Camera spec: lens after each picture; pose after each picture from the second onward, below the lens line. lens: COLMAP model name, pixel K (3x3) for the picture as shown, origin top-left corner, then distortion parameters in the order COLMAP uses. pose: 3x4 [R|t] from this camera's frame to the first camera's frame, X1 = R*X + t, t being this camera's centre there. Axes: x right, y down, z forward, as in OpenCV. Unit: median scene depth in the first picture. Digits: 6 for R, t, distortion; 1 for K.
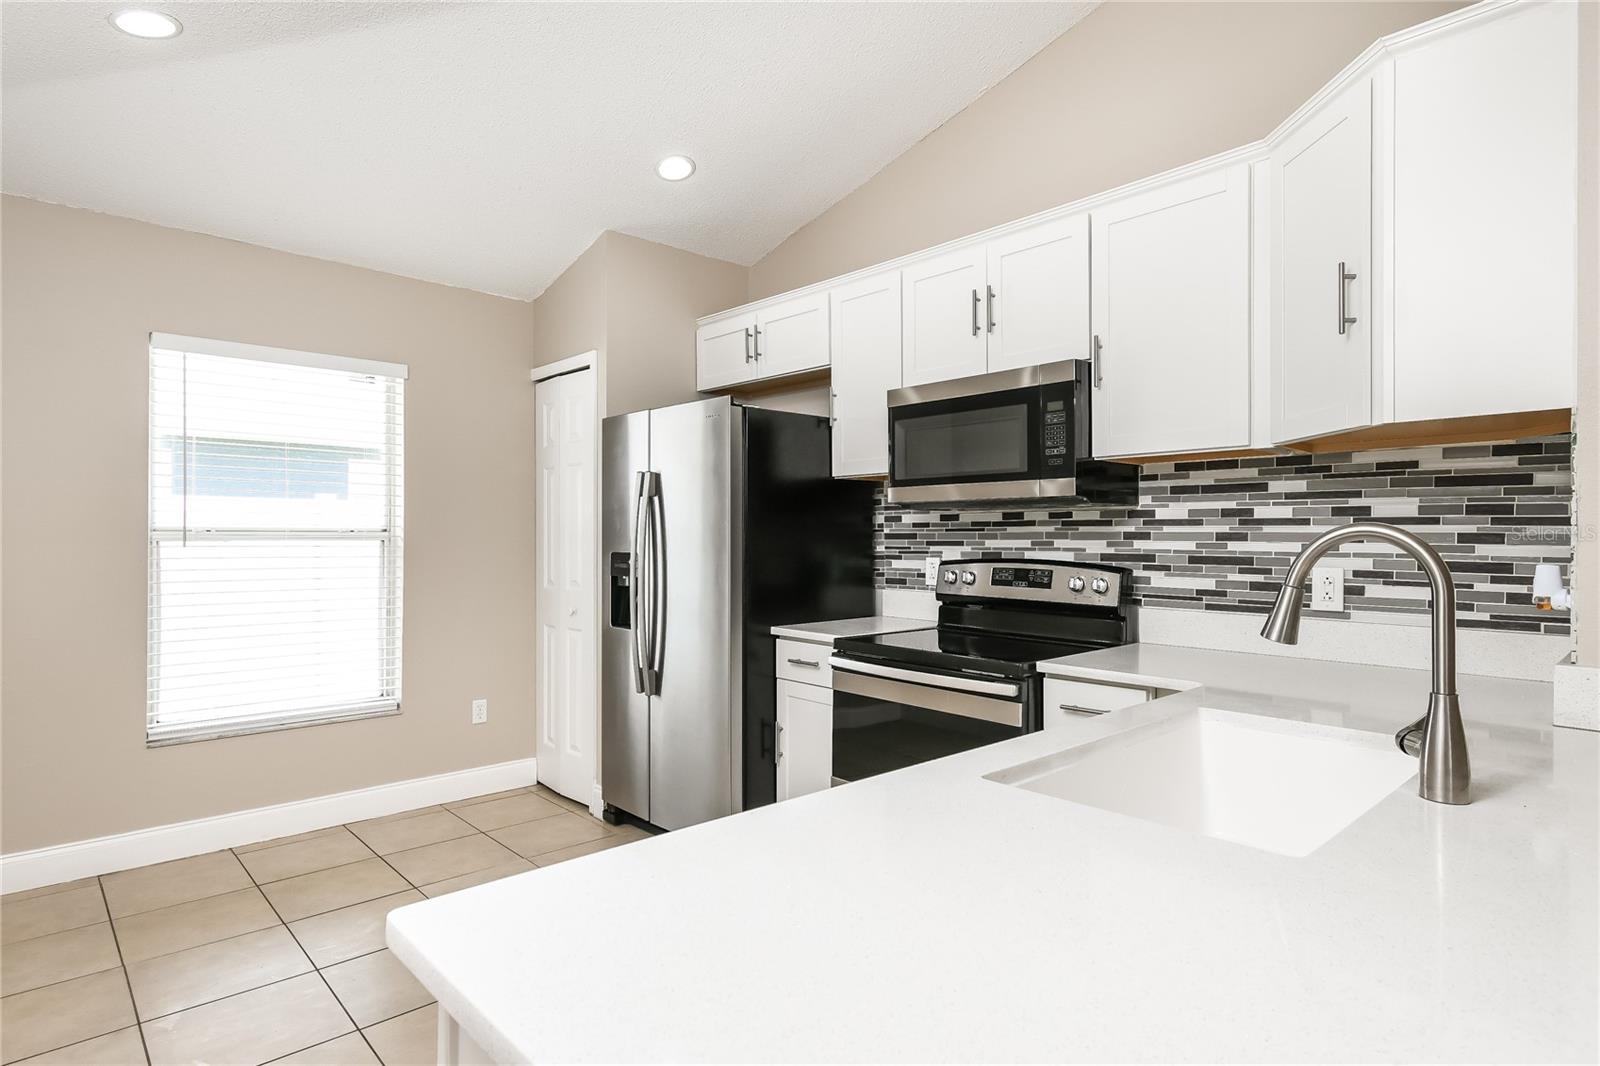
lens RADIAL K [[859.2, 0, 810.6], [0, 859.2, 535.6], [0, 0, 1]] dist [0.017283, -0.000371]
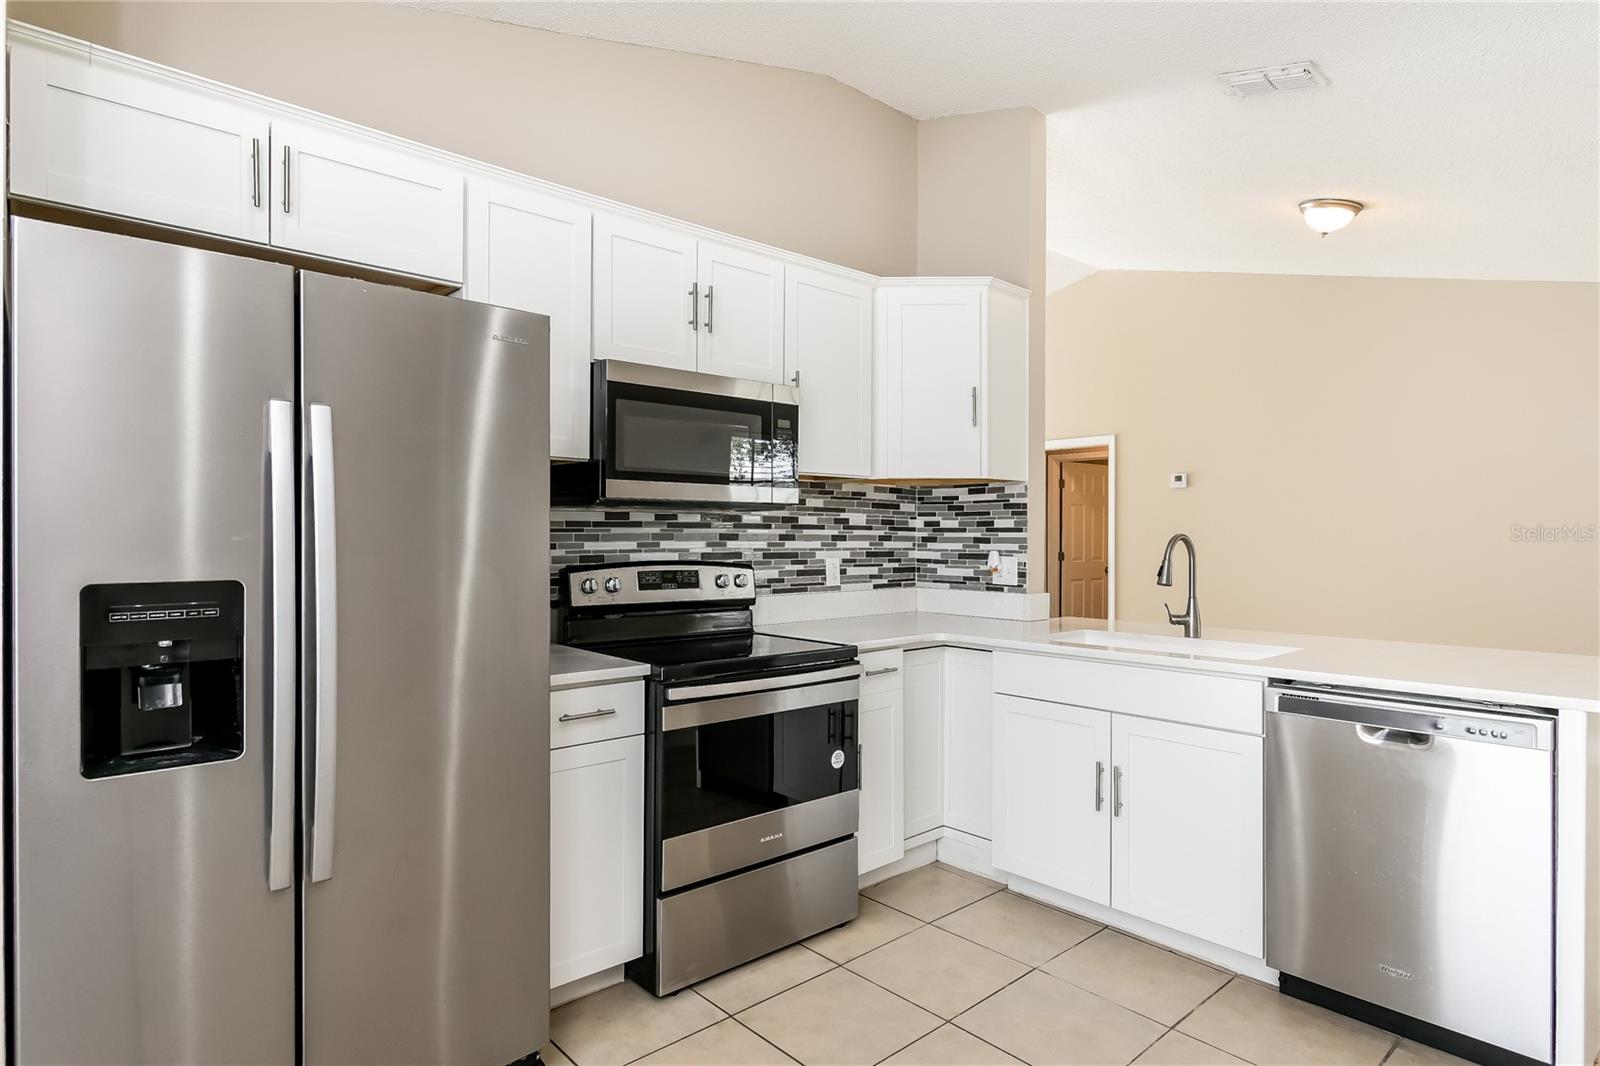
lens RADIAL K [[859.2, 0, 808.0], [0, 859.2, 535.6], [0, 0, 1]] dist [0.017283, -0.000371]
pose [[0.017170, -0.005135, 0.999839, -0.801788], [-0.005010, 0.999974, 0.005222, -0.008428], [-0.999840, -0.005099, 0.017144, 0.889148]]
